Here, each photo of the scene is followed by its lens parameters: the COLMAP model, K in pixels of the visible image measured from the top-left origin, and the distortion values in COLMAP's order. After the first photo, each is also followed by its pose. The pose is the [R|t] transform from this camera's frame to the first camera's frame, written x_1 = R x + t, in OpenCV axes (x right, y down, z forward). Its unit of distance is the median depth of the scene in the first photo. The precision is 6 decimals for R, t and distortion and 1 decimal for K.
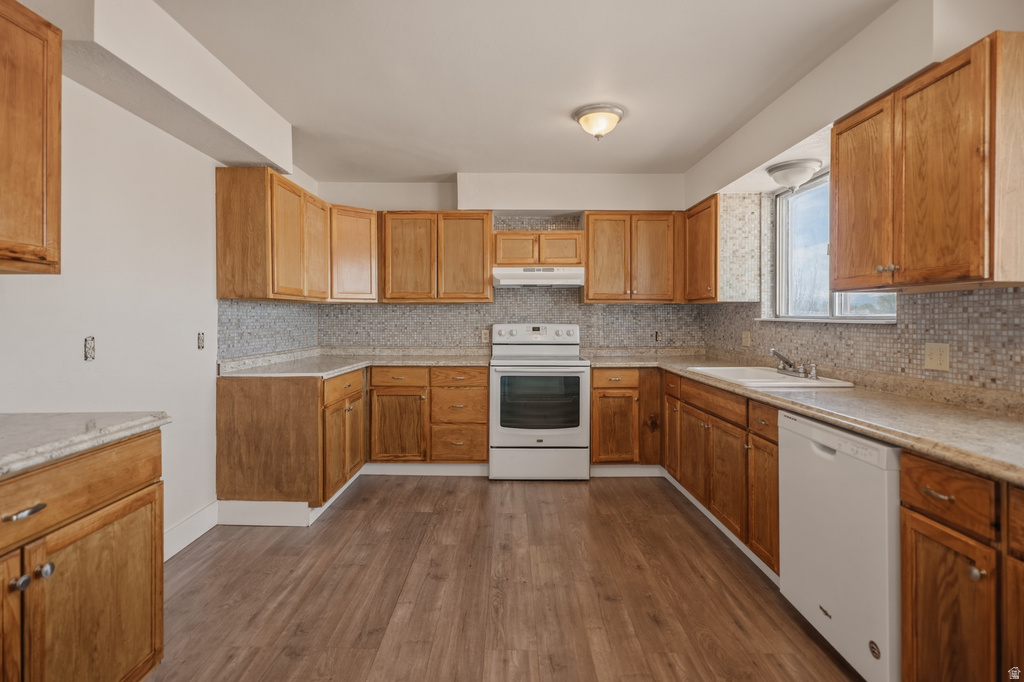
lens RADIAL K [[492.4, 0, 511.0], [0, 492.4, 315.2], [0, 0, 1]] dist [-0.002637, 0.001480]
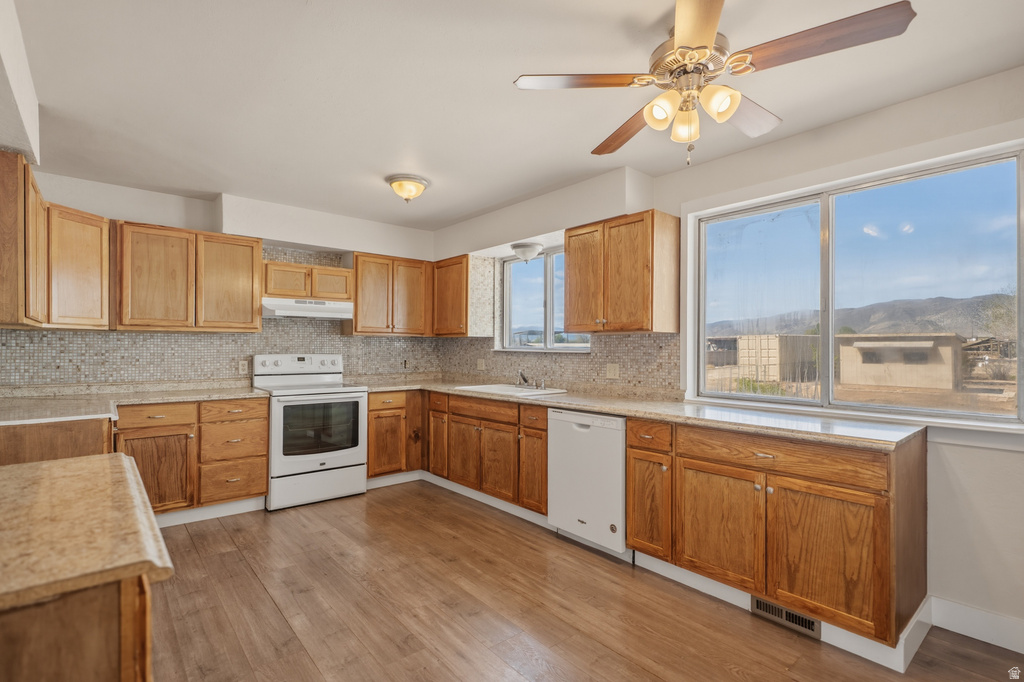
lens RADIAL K [[483.9, 0, 512.0], [0, 483.9, 341.0], [0, 0, 1]] dist [-0.001855, 0.000539]
pose [[0.767051, 0.011059, 0.641491, -0.313275], [-0.006215, 0.999933, -0.009807, -0.003184], [-0.641556, 0.003535, 0.767068, -0.066955]]
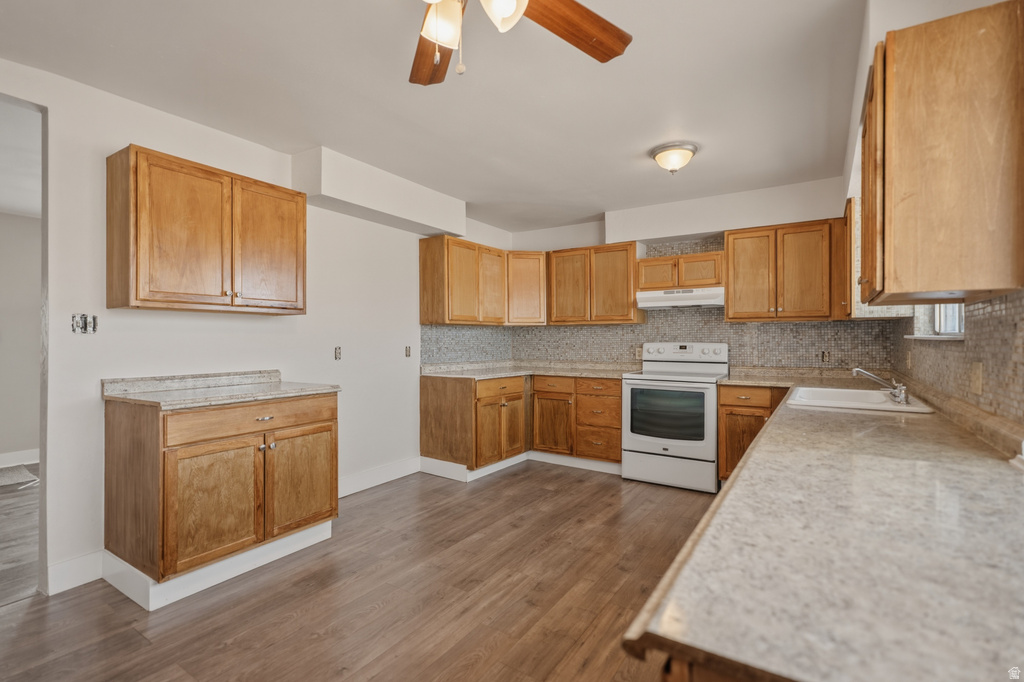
lens RADIAL K [[479.9, 0, 510.7], [0, 479.9, 336.2], [0, 0, 1]] dist [-0.014164, 0.000247]
pose [[0.835357, -0.004516, -0.549690, 0.370797], [0.003699, 0.999990, -0.002595, 0.006281], [0.549696, 0.000134, 0.835365, -0.075755]]
